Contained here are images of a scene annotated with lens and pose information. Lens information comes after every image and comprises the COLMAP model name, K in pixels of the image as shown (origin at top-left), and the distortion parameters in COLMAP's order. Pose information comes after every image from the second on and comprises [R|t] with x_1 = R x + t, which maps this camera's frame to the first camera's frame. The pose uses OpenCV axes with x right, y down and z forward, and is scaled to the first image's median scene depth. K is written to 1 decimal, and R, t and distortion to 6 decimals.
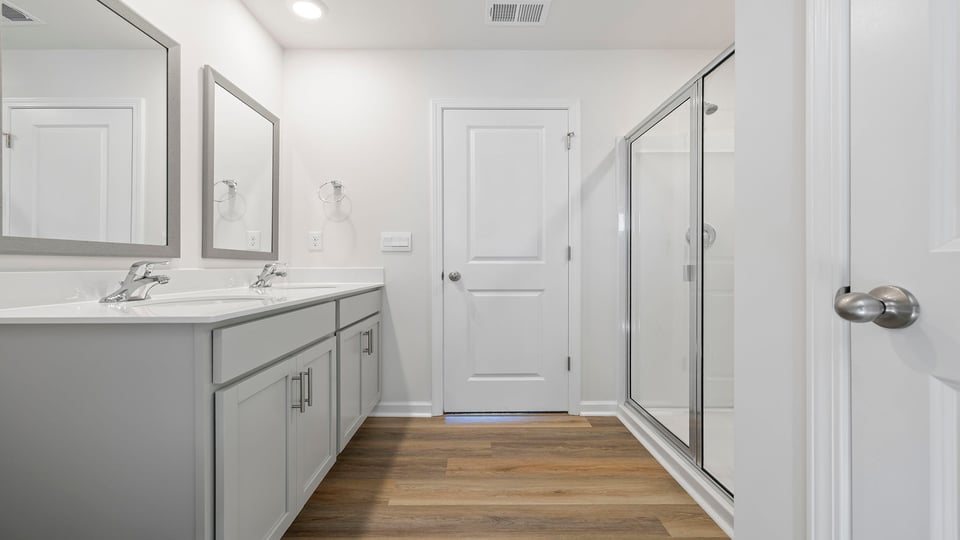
lens RADIAL K [[409.2, 0, 476.8], [0, 409.2, 266.2], [0, 0, 1]] dist [0.001441, 0.000450]
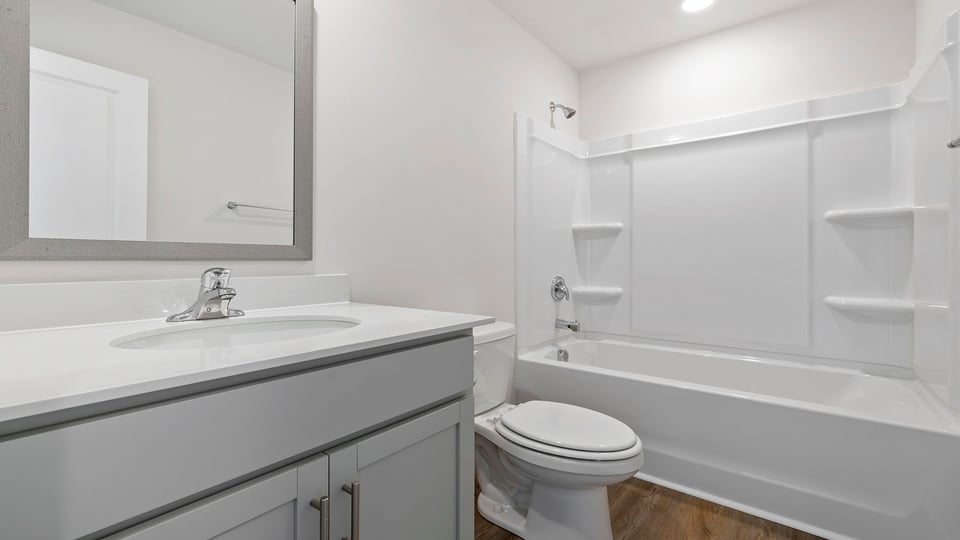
lens RADIAL K [[409.2, 0, 476.8], [0, 409.2, 266.2], [0, 0, 1]] dist [0.001441, 0.000450]
pose [[0.784552, -0.010258, -0.619979, 0.004430], [0.011419, 0.999933, -0.002094, -0.005553], [0.619958, -0.005437, 0.784616, 0.747752]]
